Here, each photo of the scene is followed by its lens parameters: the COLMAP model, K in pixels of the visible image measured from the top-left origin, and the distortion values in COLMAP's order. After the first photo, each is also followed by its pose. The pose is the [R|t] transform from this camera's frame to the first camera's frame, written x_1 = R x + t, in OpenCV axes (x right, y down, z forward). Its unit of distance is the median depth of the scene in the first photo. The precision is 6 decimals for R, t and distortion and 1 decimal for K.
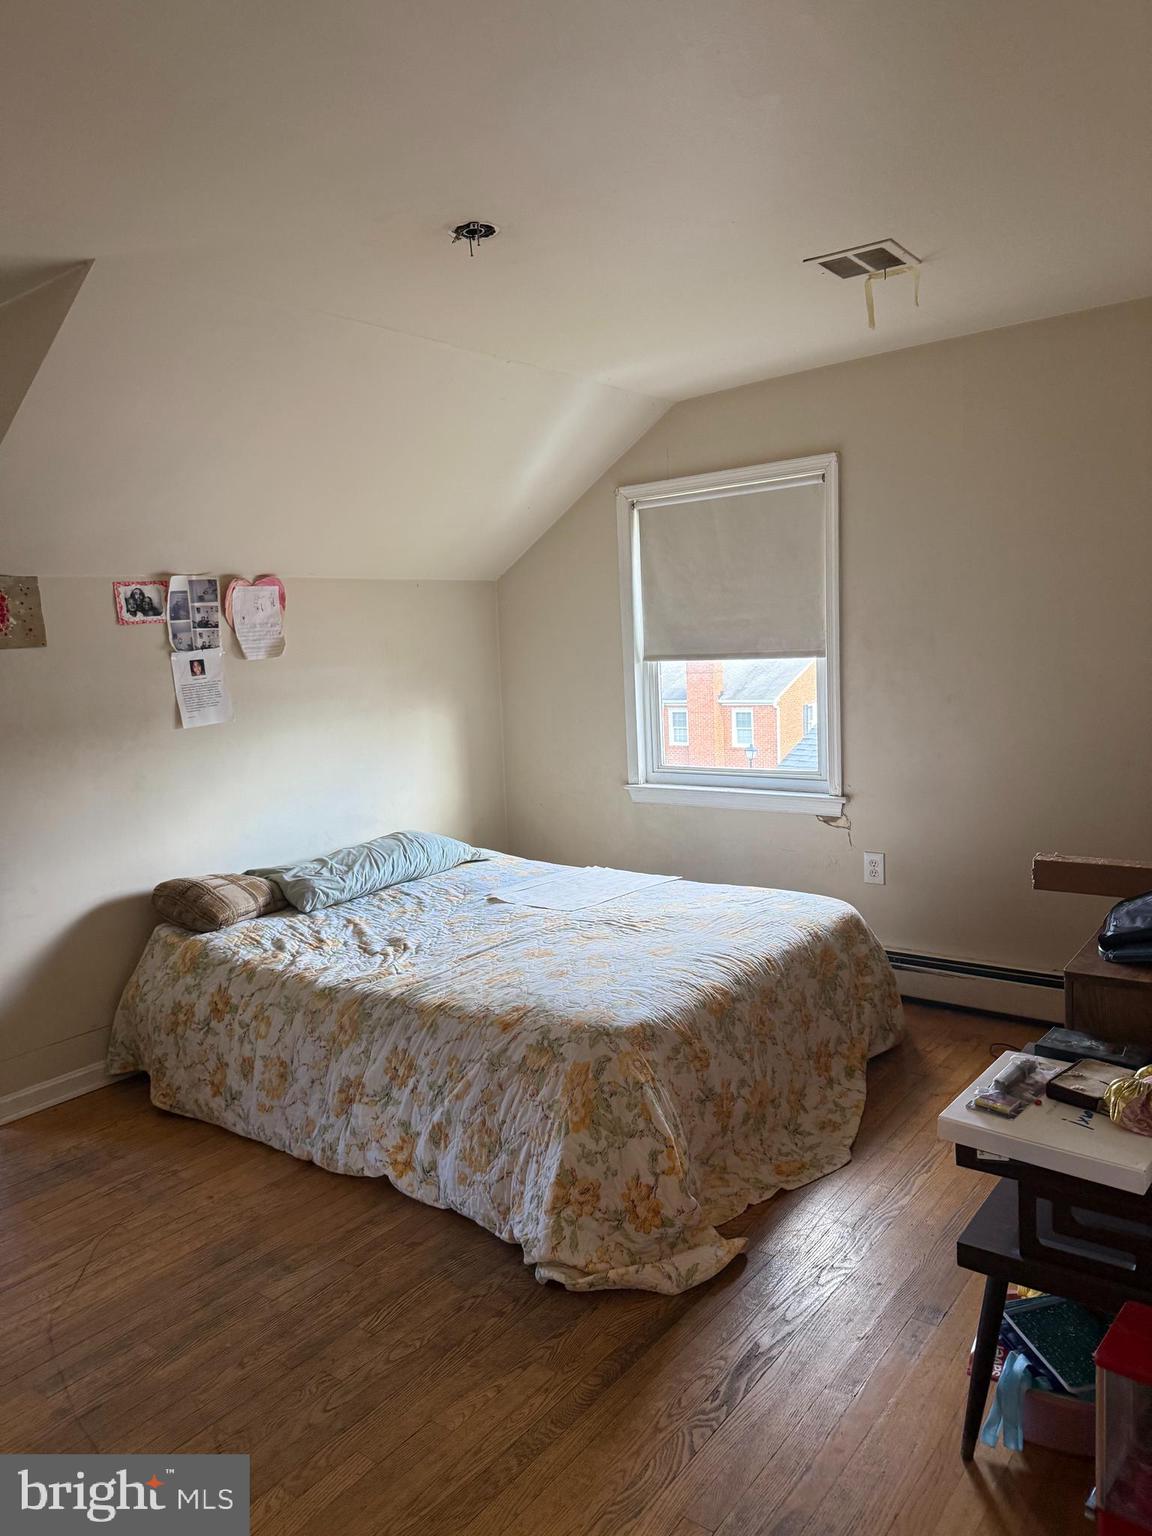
lens RADIAL K [[1066.5, 0, 570.0], [0, 1066.5, 776.5], [0, 0, 1]] dist [0.170740, -0.358409]
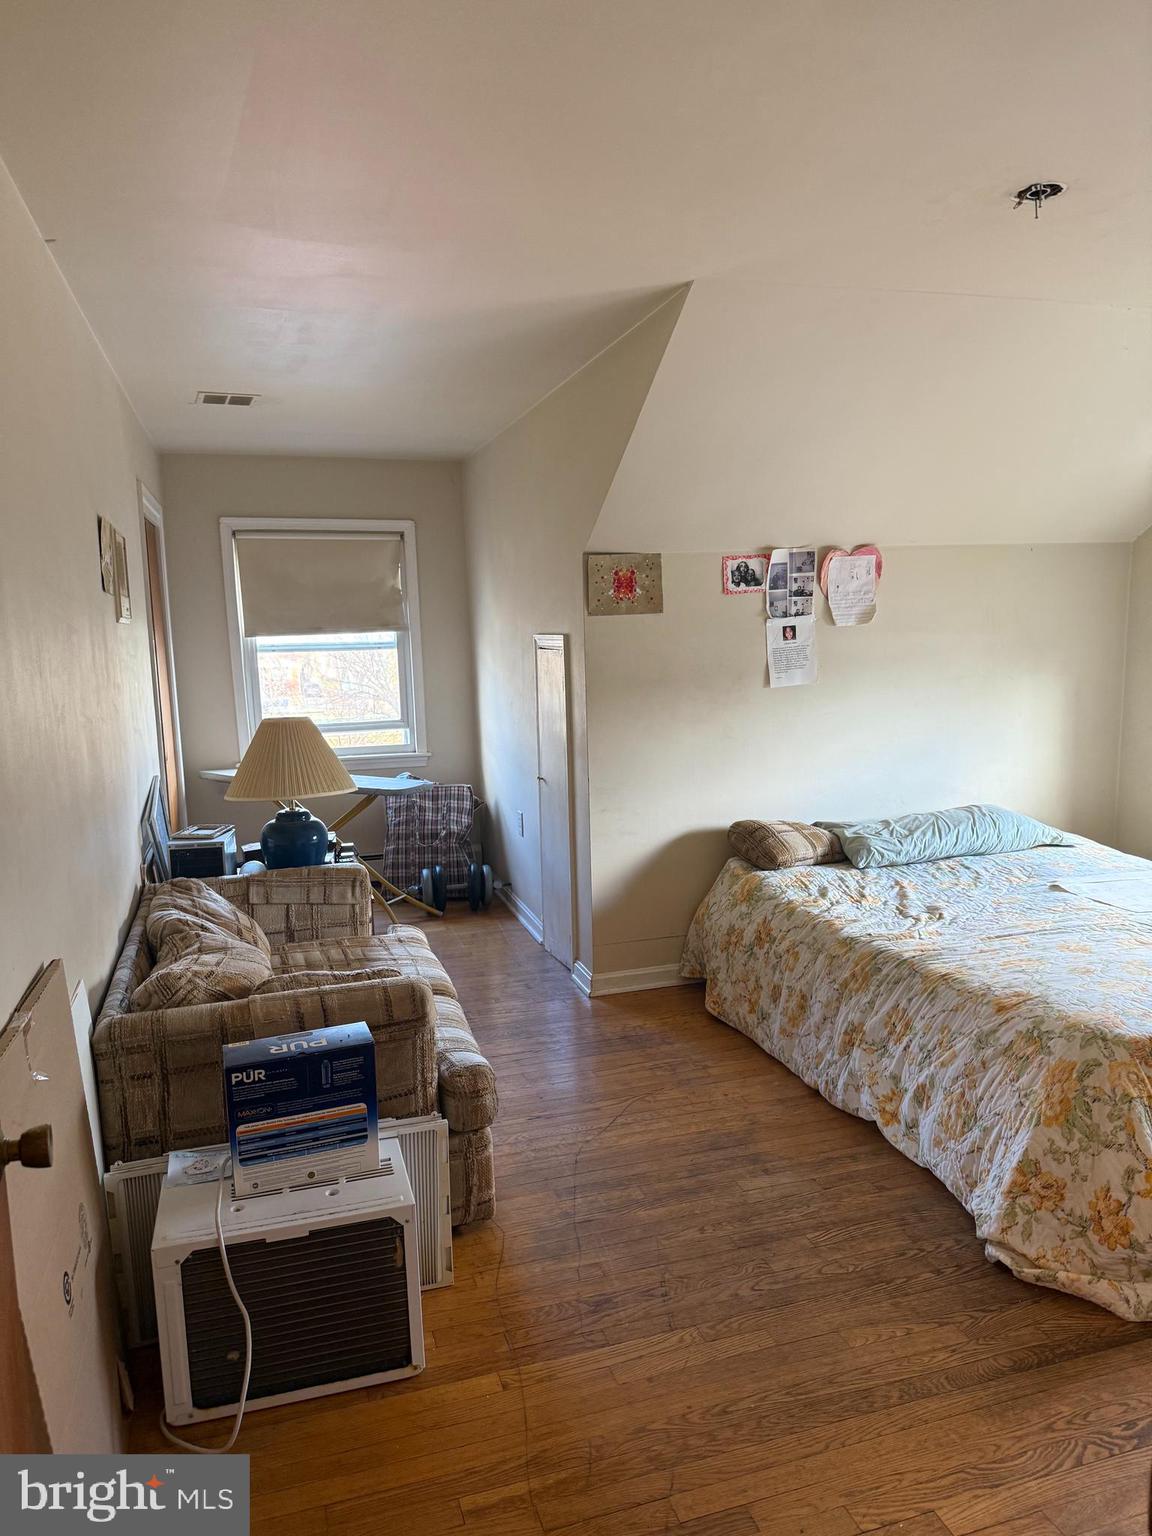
lens RADIAL K [[1066.5, 0, 570.0], [0, 1066.5, 776.5], [0, 0, 1]] dist [0.170740, -0.358409]
pose [[0.815928, 0.105534, -0.568440, 0.131722], [-0.085751, 0.994415, 0.061534, -0.004050], [0.571759, -0.001463, 0.820420, -0.030074]]
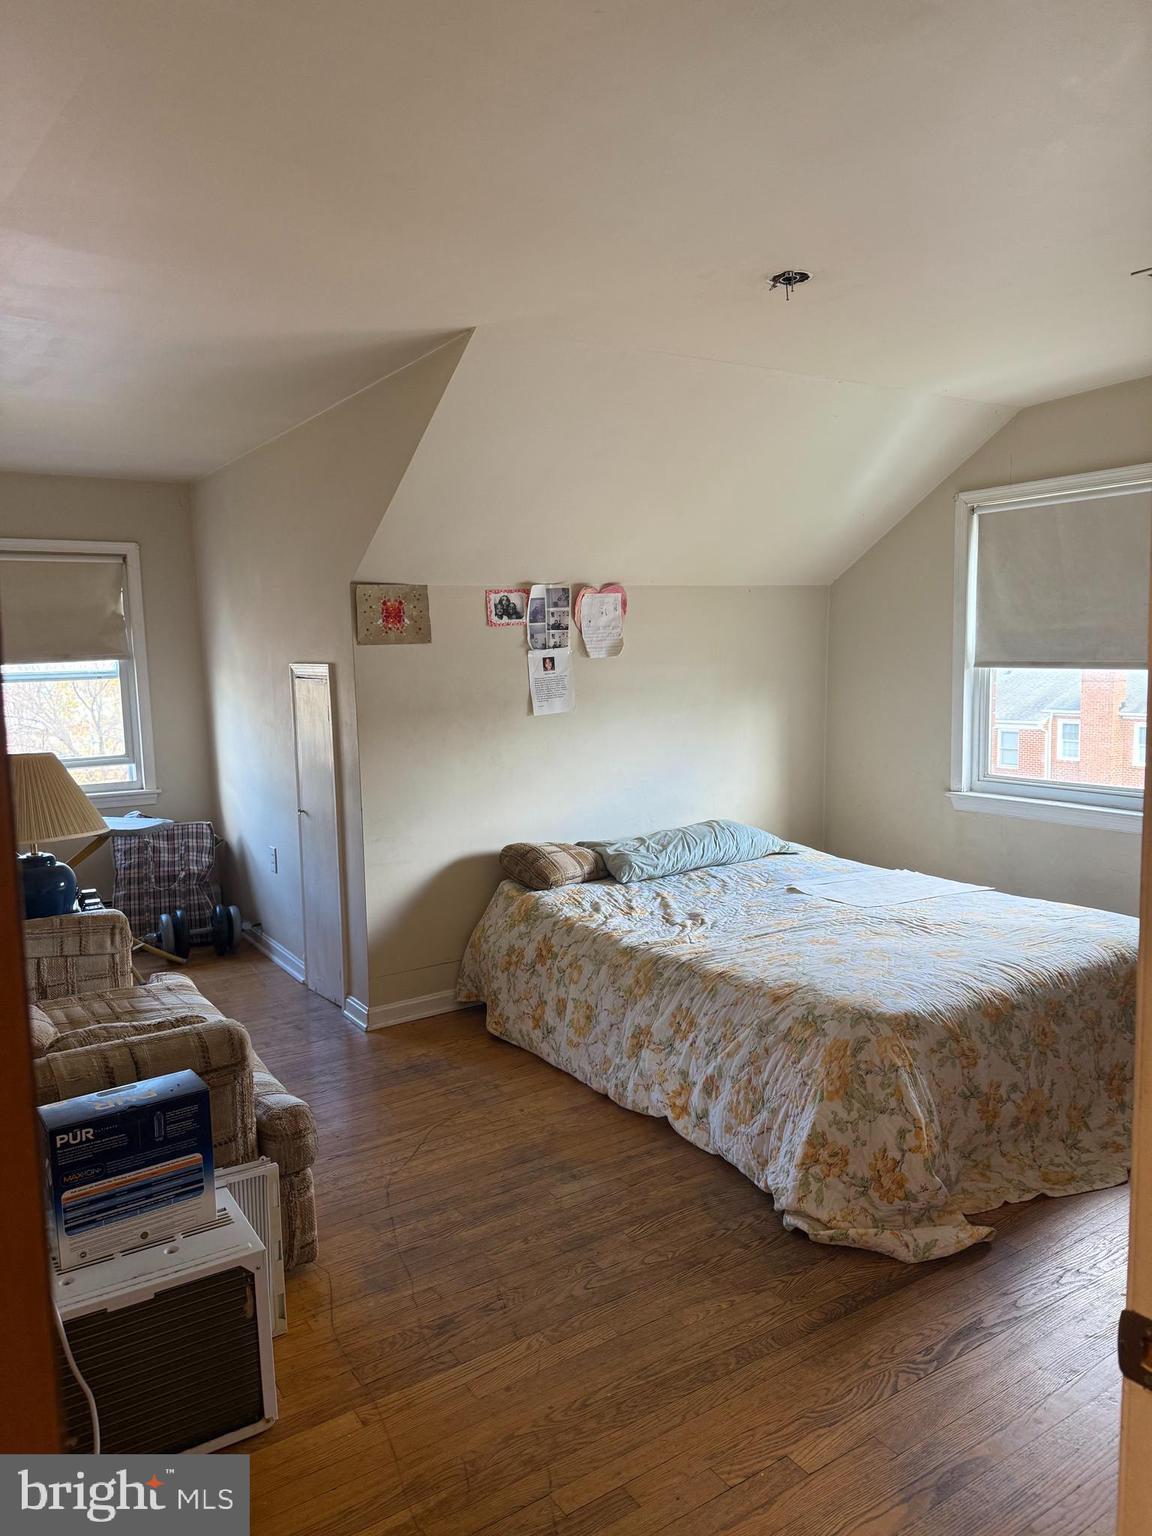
lens RADIAL K [[1066.5, 0, 570.0], [0, 1066.5, 776.5], [0, 0, 1]] dist [0.170740, -0.358409]
pose [[0.943156, 0.064295, -0.326072, 0.069949], [-0.063902, 0.997885, 0.011931, 0.005810], [0.326149, 0.009584, 0.945270, -0.088214]]
